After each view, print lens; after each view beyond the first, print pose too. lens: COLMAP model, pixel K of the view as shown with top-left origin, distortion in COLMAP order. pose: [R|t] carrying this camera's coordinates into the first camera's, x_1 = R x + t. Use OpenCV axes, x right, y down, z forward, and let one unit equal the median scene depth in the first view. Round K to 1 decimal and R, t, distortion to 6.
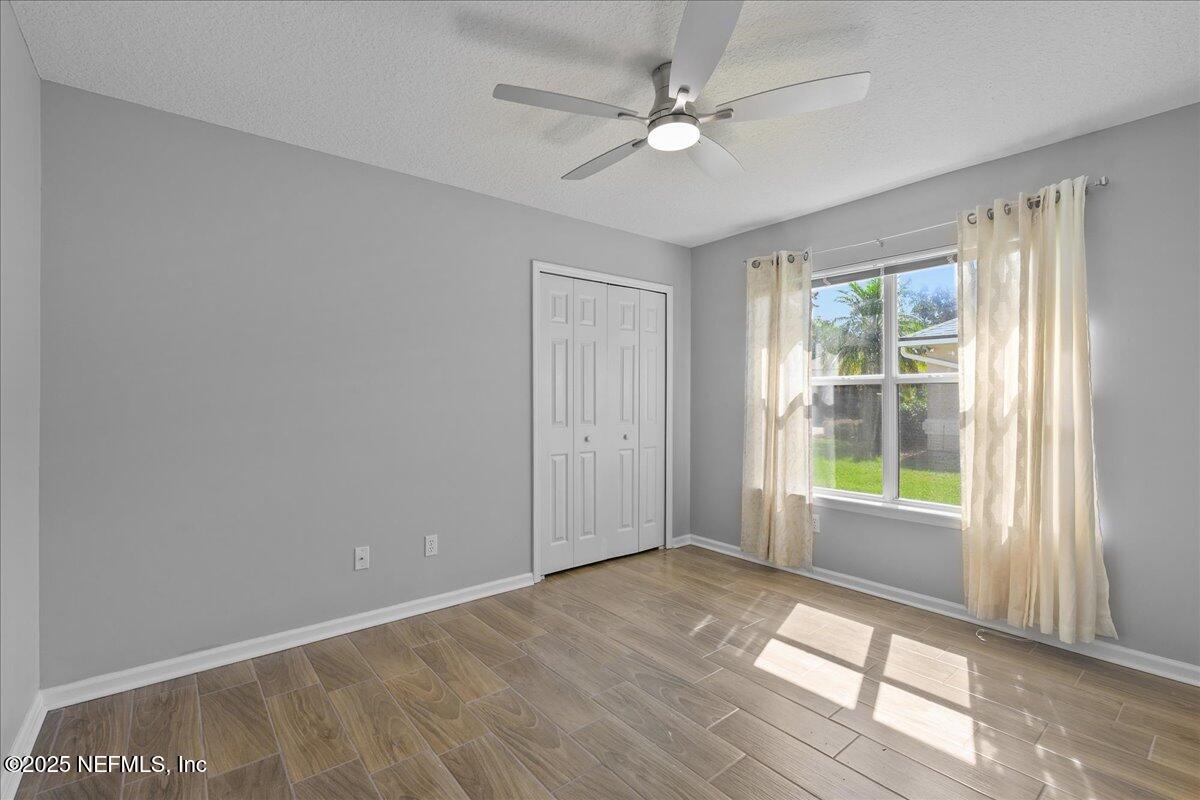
lens RADIAL K [[533.0, 0, 600.0], [0, 533.0, 400.0], [0, 0, 1]] dist [-0.001448, -0.000545]
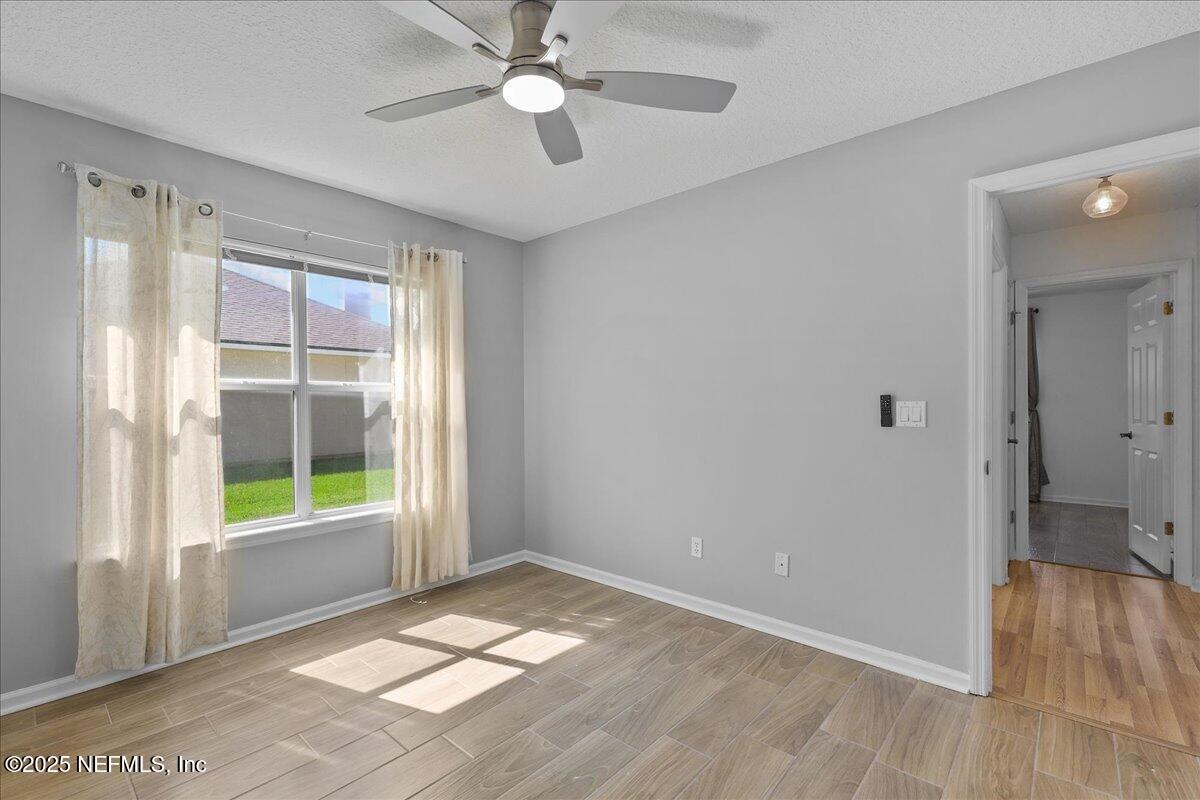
lens RADIAL K [[532.8, 0, 599.1], [0, 532.8, 406.0], [0, 0, 1]] dist [0.001862, 0.000032]
pose [[-0.163214, -0.007235, 0.986564, -0.503582], [0.008660, 0.999924, 0.008766, -0.008273], [-0.986553, 0.009974, -0.163139, 0.727534]]
